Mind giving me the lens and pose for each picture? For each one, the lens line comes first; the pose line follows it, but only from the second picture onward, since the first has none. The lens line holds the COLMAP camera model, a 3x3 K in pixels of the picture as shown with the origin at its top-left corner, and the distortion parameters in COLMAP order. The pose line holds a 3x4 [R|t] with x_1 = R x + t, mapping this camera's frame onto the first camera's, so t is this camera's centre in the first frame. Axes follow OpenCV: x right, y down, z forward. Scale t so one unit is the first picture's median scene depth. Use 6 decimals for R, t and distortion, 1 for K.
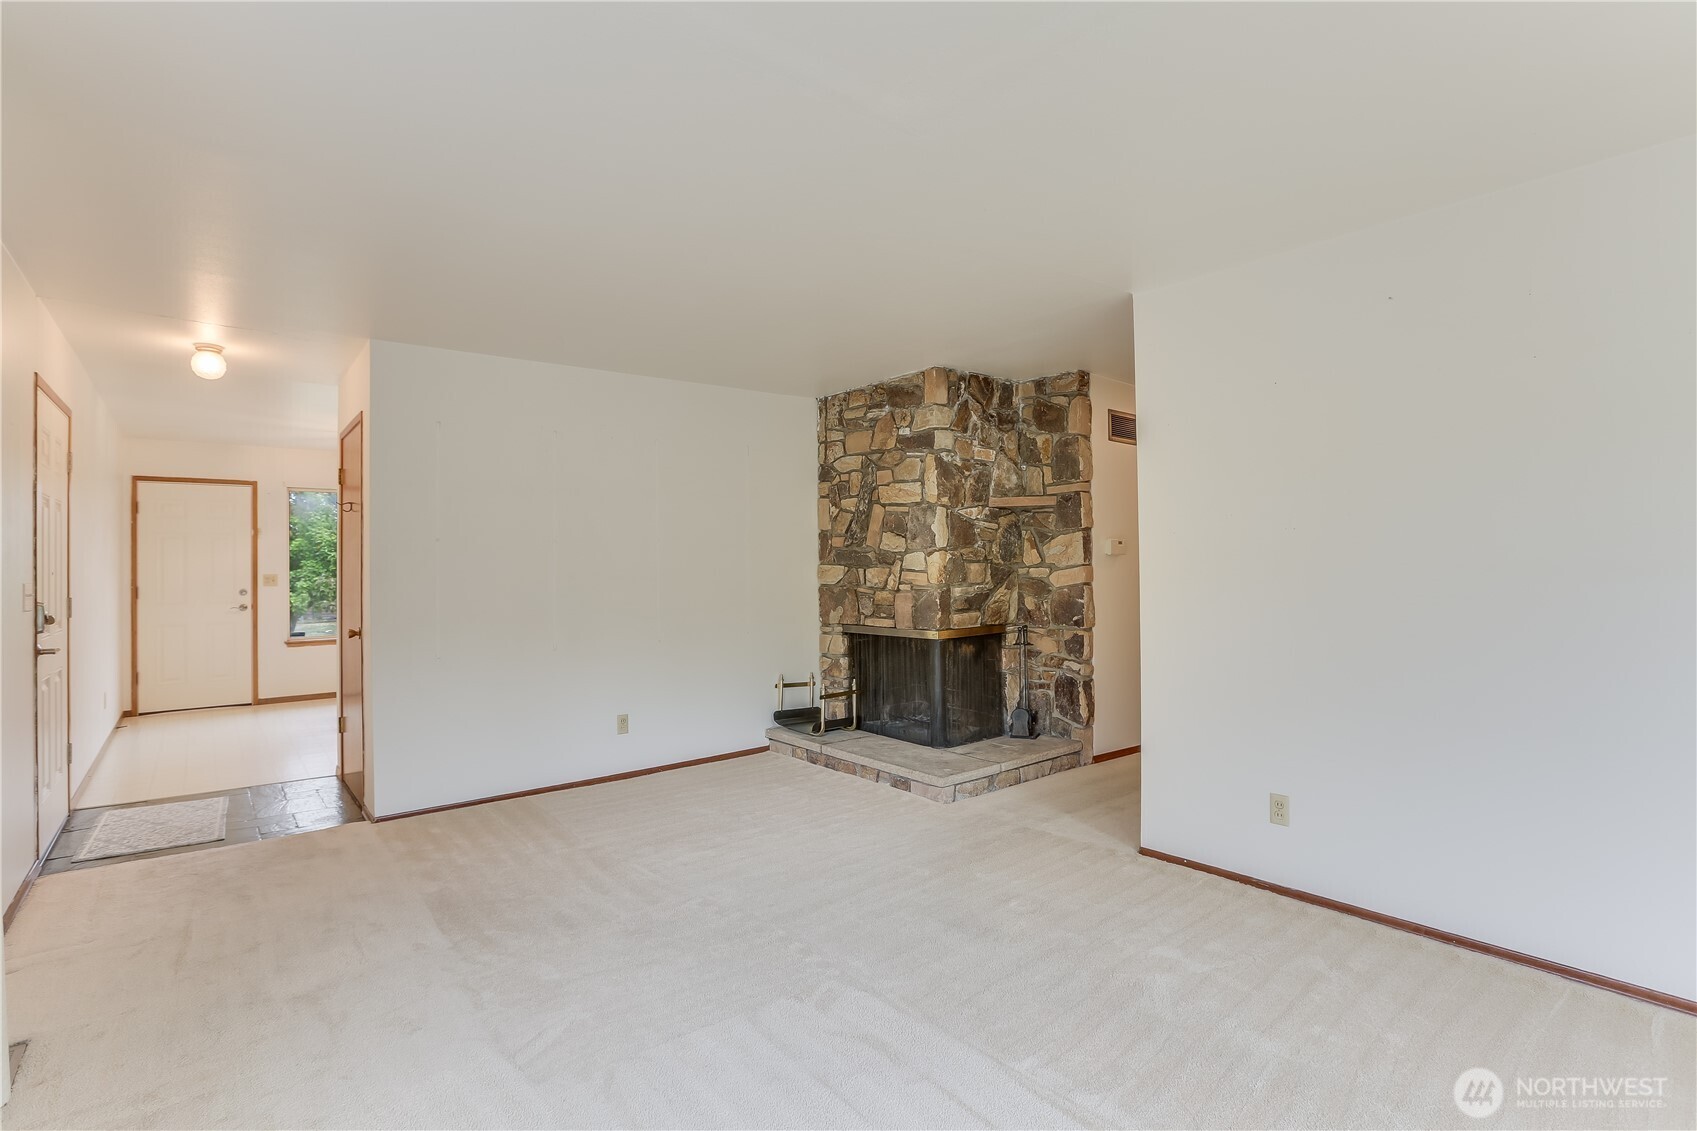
lens RADIAL K [[811.3, 0, 847.9], [0, 811.3, 538.4], [0, 0, 1]] dist [-0.064589, 0.036833]
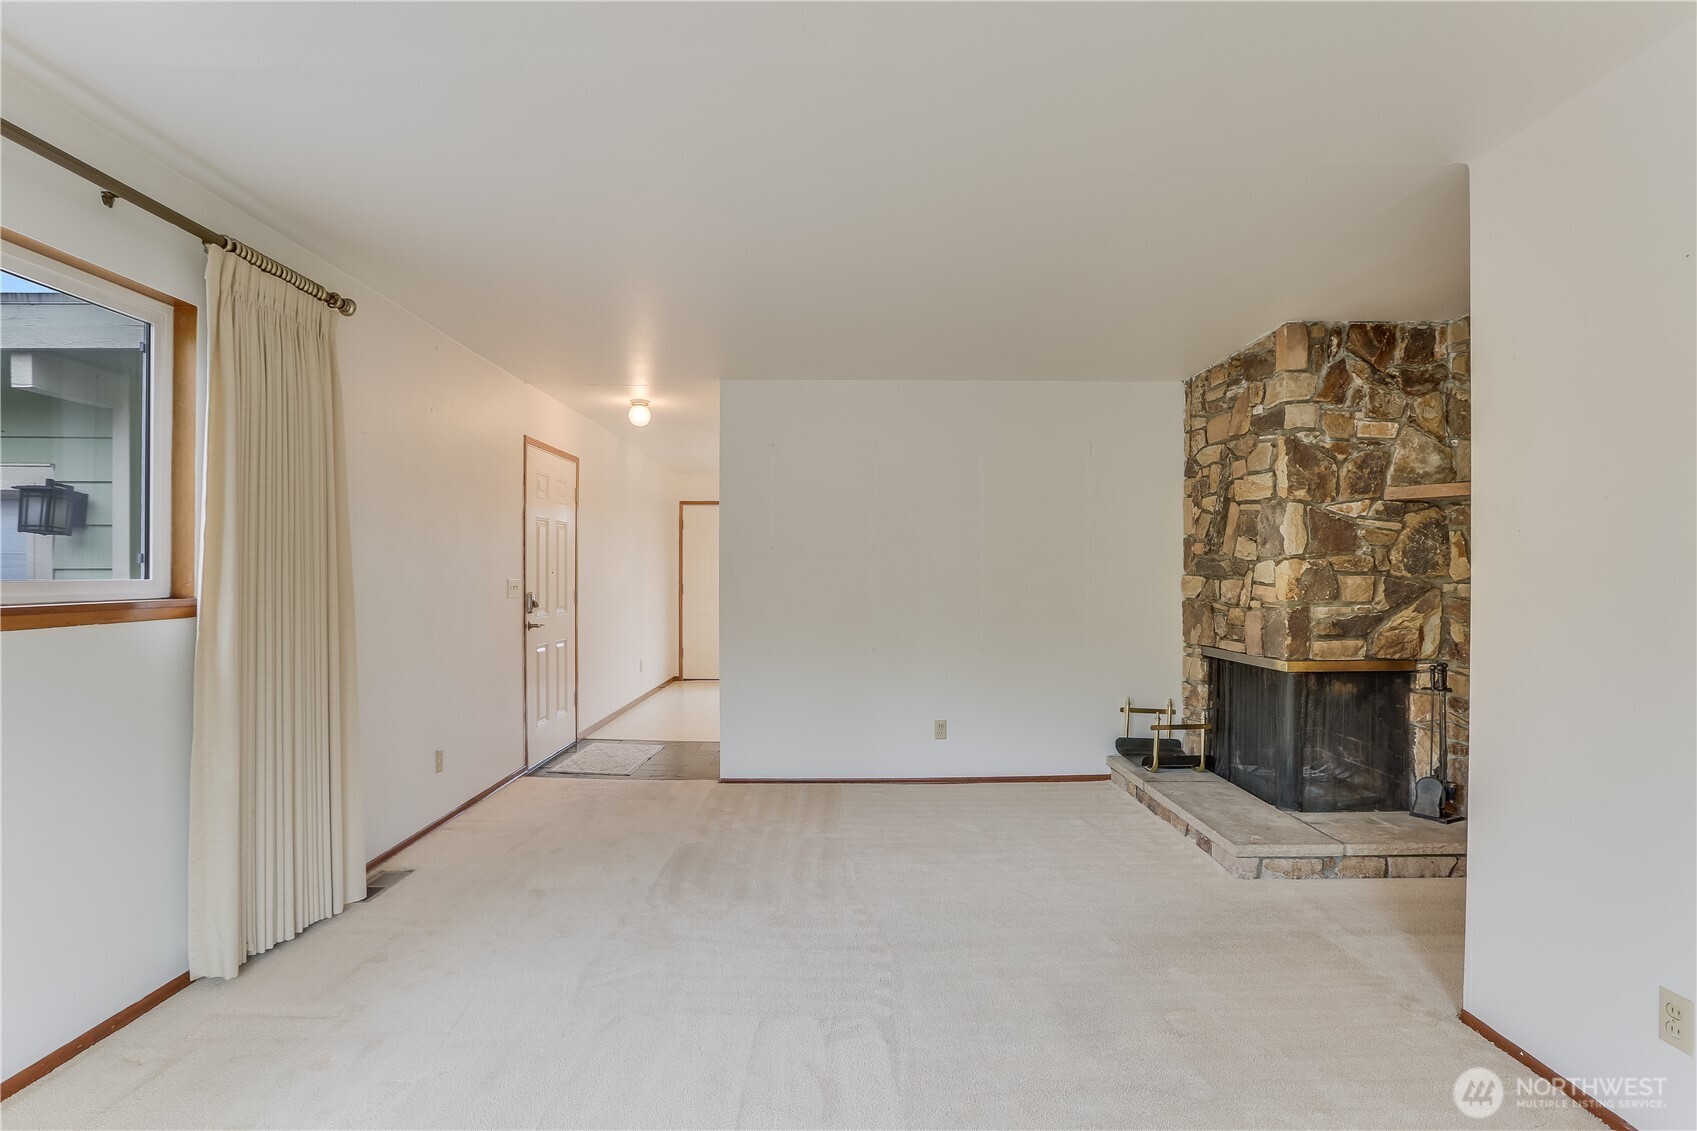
lens RADIAL K [[820.5, 0, 848.5], [0, 820.5, 565.5], [0, 0, 1]] dist [-0.060693, 0.039226]
pose [[0.784986, 0.007799, -0.619464, 0.249203], [0.005993, 0.999778, 0.020181, 0.003164], [0.619484, -0.019555, 0.784765, 0.118402]]
